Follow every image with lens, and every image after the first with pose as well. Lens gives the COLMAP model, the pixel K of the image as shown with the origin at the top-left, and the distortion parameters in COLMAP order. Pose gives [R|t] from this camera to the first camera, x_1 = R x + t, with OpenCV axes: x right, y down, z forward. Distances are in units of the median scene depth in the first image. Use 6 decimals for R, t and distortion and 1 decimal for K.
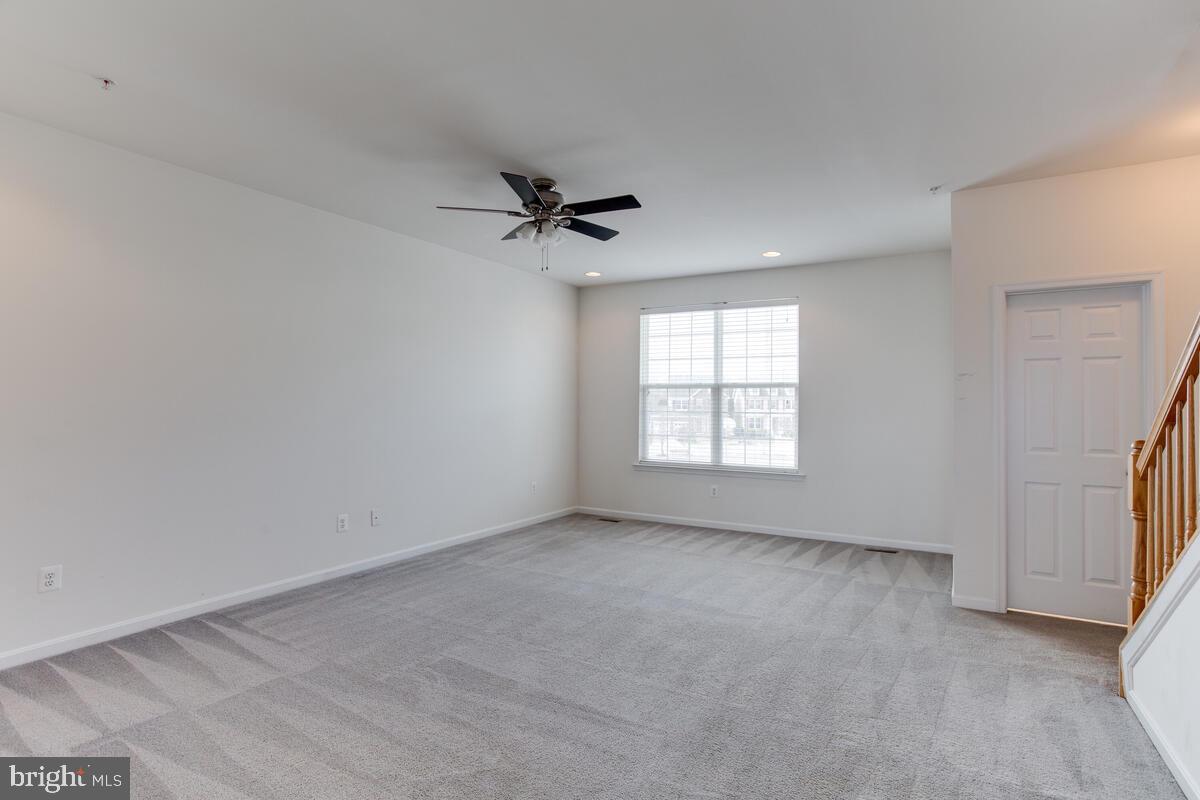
lens RADIAL K [[583.0, 0, 606.1], [0, 583.0, 396.7], [0, 0, 1]] dist [-0.047627, 0.023955]
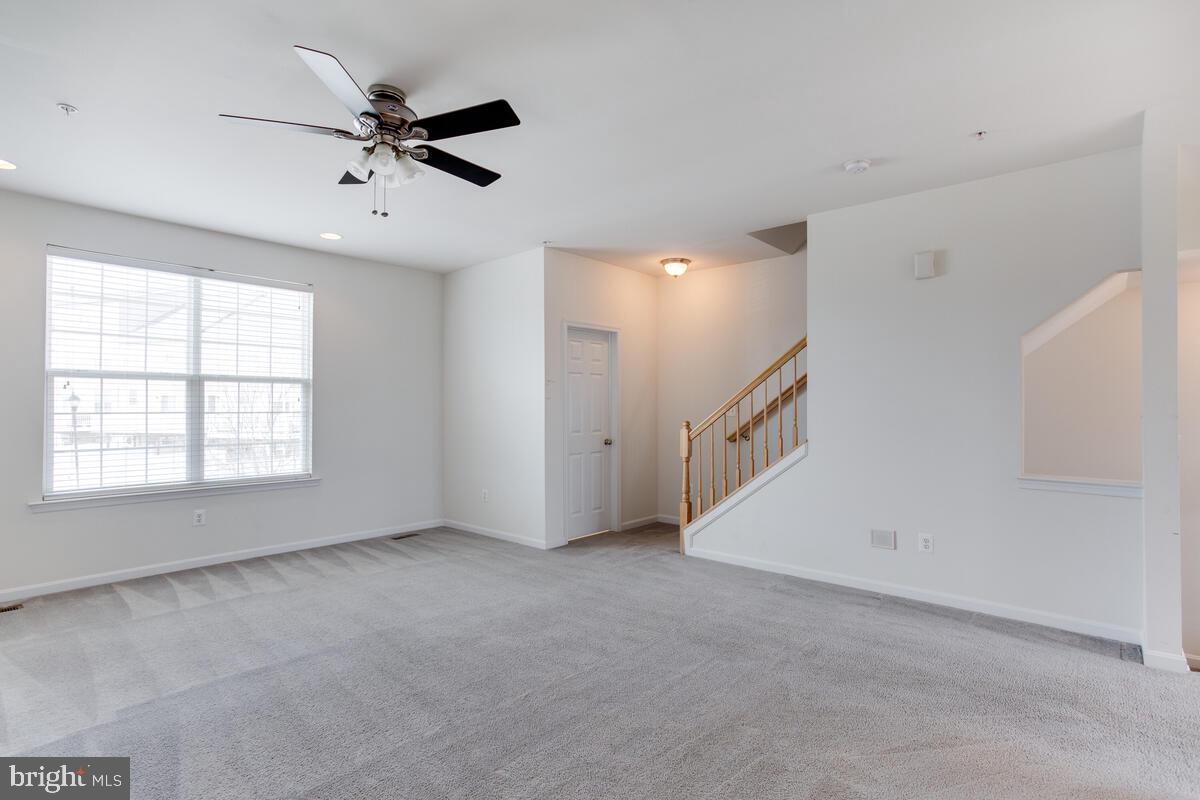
lens RADIAL K [[583.0, 0, 599.7], [0, 583.0, 401.6], [0, 0, 1]] dist [-0.047627, 0.023955]
pose [[0.220892, -0.001754, 0.975297, -0.423131], [-0.013978, 0.999890, 0.004964, 0.001342], [-0.975198, -0.014729, 0.220844, 0.334389]]
